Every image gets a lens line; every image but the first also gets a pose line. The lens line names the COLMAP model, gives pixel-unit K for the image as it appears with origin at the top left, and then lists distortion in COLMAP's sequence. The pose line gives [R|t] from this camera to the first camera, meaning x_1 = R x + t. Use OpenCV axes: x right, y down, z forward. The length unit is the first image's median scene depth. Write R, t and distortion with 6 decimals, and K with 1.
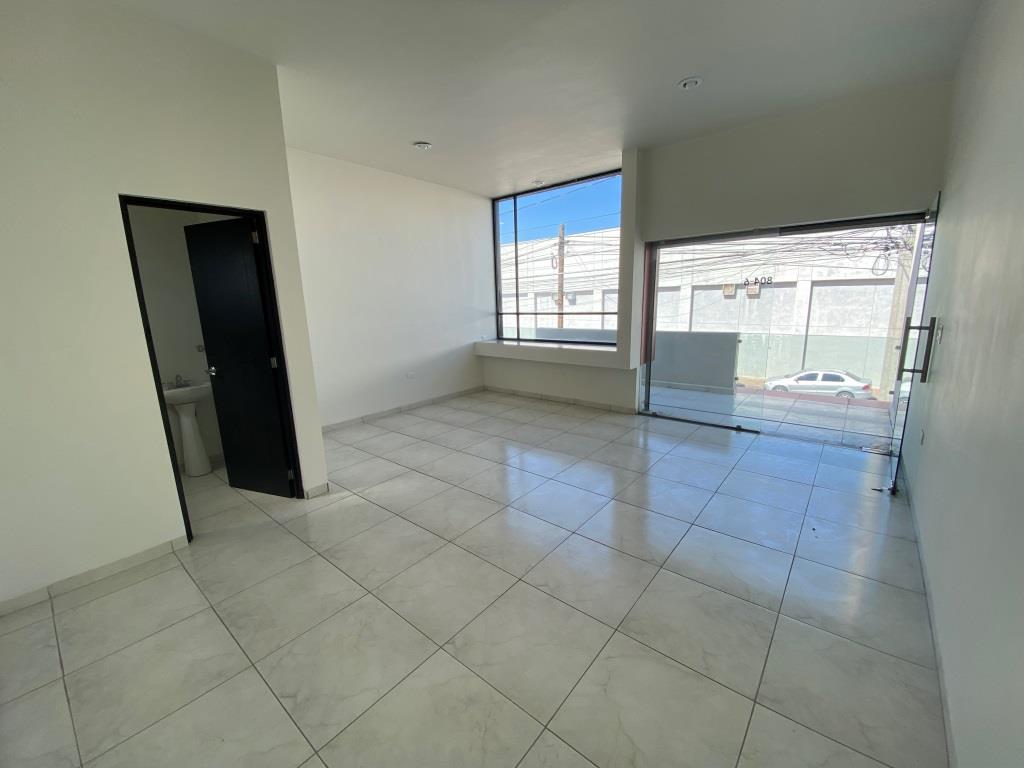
lens RADIAL K [[414.7, 0, 510.3], [0, 414.7, 382.6], [0, 0, 1]] dist [0.030001, -0.023786]
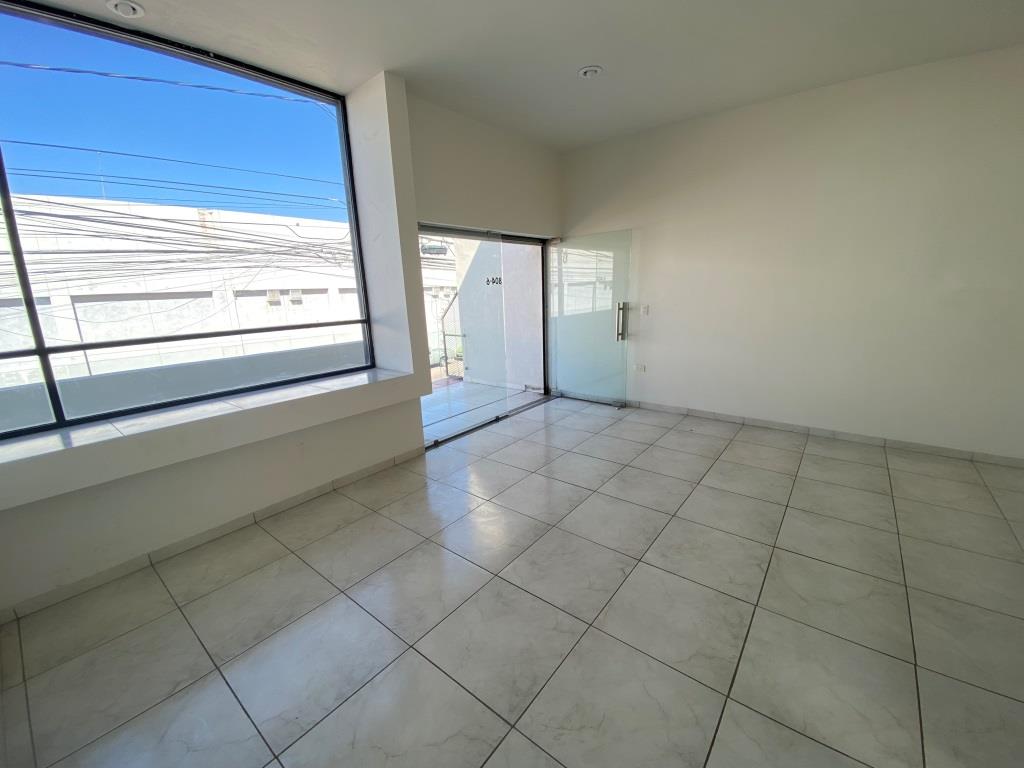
lens RADIAL K [[414.7, 0, 510.3], [0, 414.7, 382.6], [0, 0, 1]] dist [0.030001, -0.023786]
pose [[-0.015802, -0.195162, 0.980644, -0.521665], [0.238658, 0.951682, 0.193244, -0.194617], [-0.970975, 0.237092, 0.031539, 1.008338]]
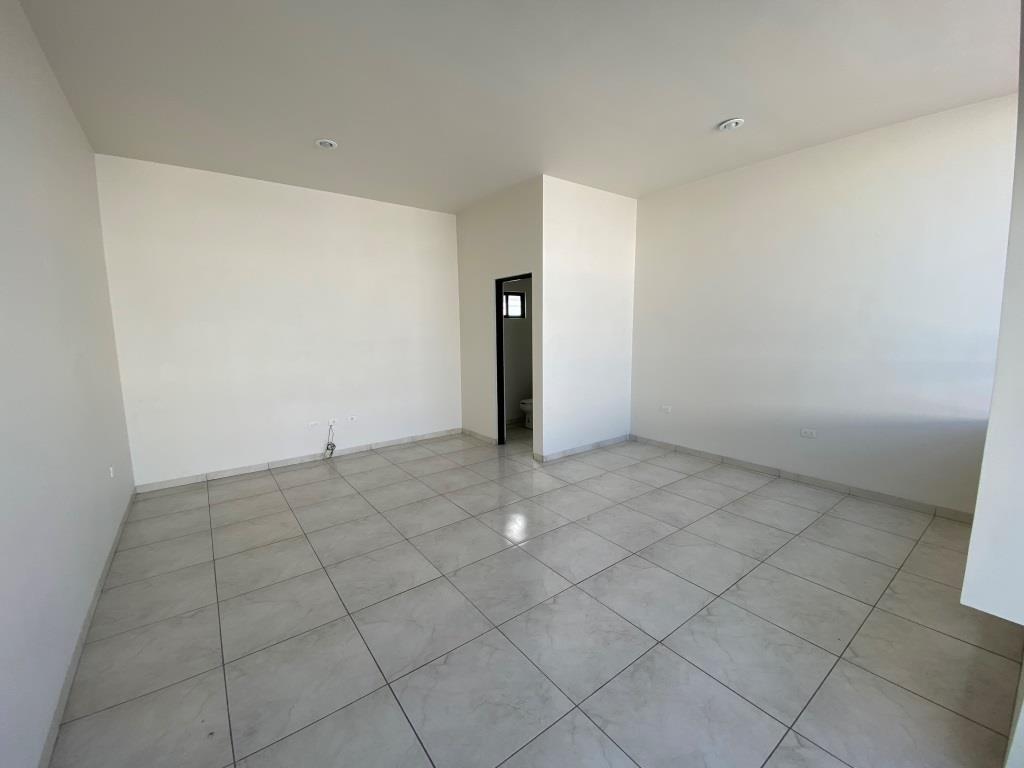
lens RADIAL K [[415.5, 0, 510.4], [0, 415.5, 384.2], [0, 0, 1]] dist [0.027052, -0.021412]
pose [[-0.226994, 0.164582, -0.959889, 0.709281], [-0.178948, 0.961788, 0.207225, -0.209100], [0.957315, 0.218809, -0.188868, 0.895070]]
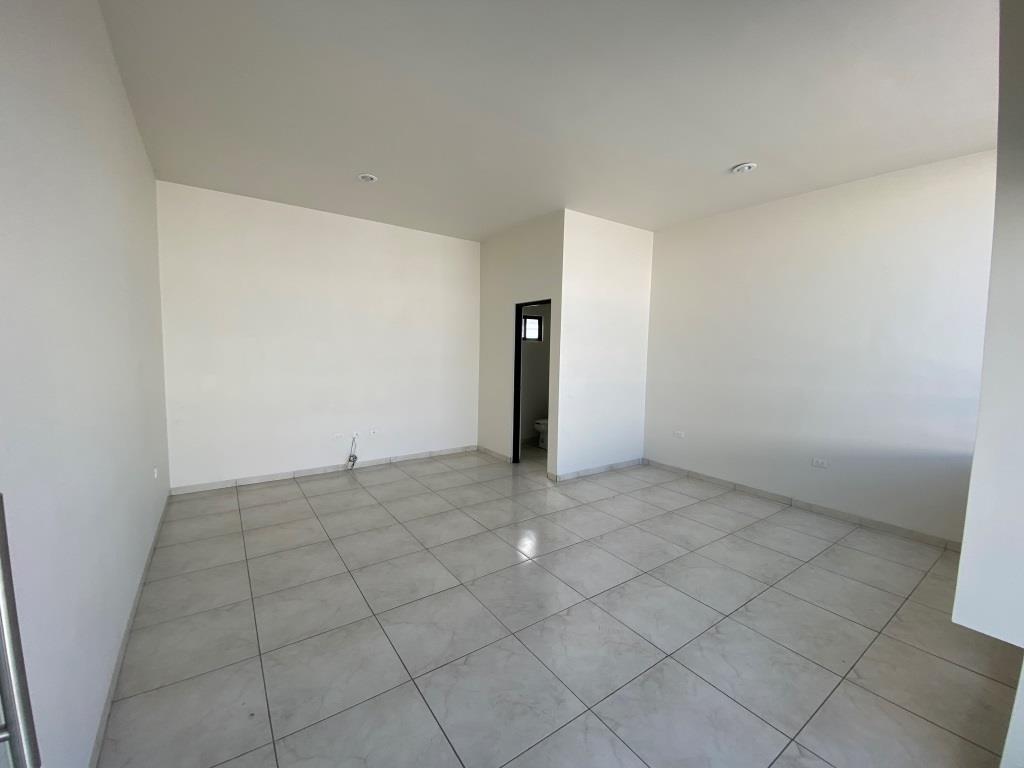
lens RADIAL K [[414.7, 0, 510.3], [0, 414.7, 382.6], [0, 0, 1]] dist [0.030001, -0.023786]
pose [[-0.259962, 0.105125, -0.959879, 0.754960], [-0.206967, 0.964888, 0.161726, -0.213250], [0.943178, 0.240706, -0.229077, 0.889538]]
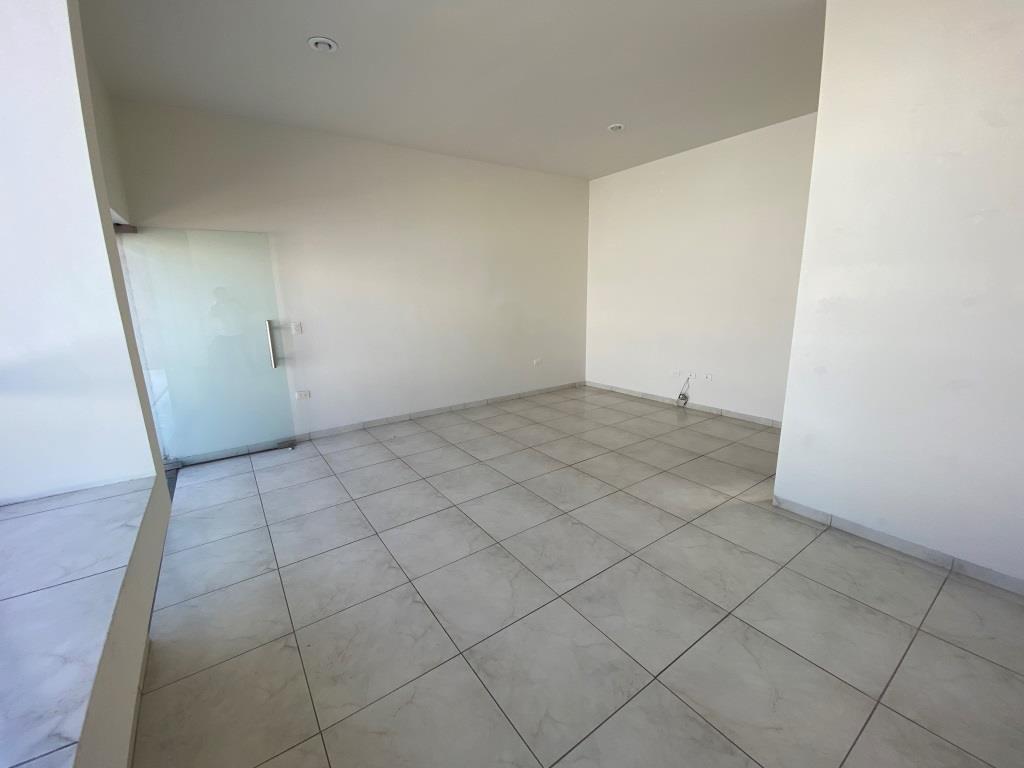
lens RADIAL K [[415.5, 0, 510.4], [0, 415.5, 384.2], [0, 0, 1]] dist [0.027052, -0.021412]
pose [[-0.964025, -0.004101, 0.265779, -0.116093], [0.105233, 0.912298, 0.395775, -0.297461], [-0.244093, 0.409505, -0.879047, 1.457133]]
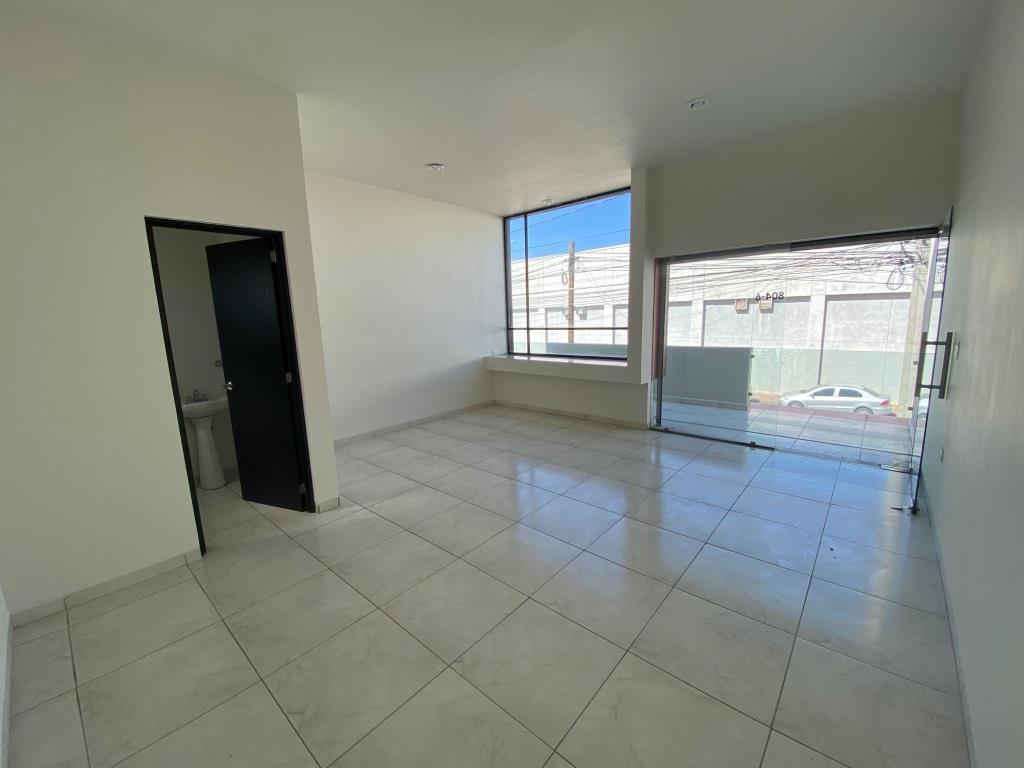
lens RADIAL K [[414.7, 0, 510.3], [0, 414.7, 382.6], [0, 0, 1]] dist [0.030001, -0.023786]
pose [[0.999656, 0.001373, -0.026207, 0.001671], [-0.002287, 0.999388, -0.034896, -0.000944], [0.026143, 0.034944, 0.999047, -0.003404]]
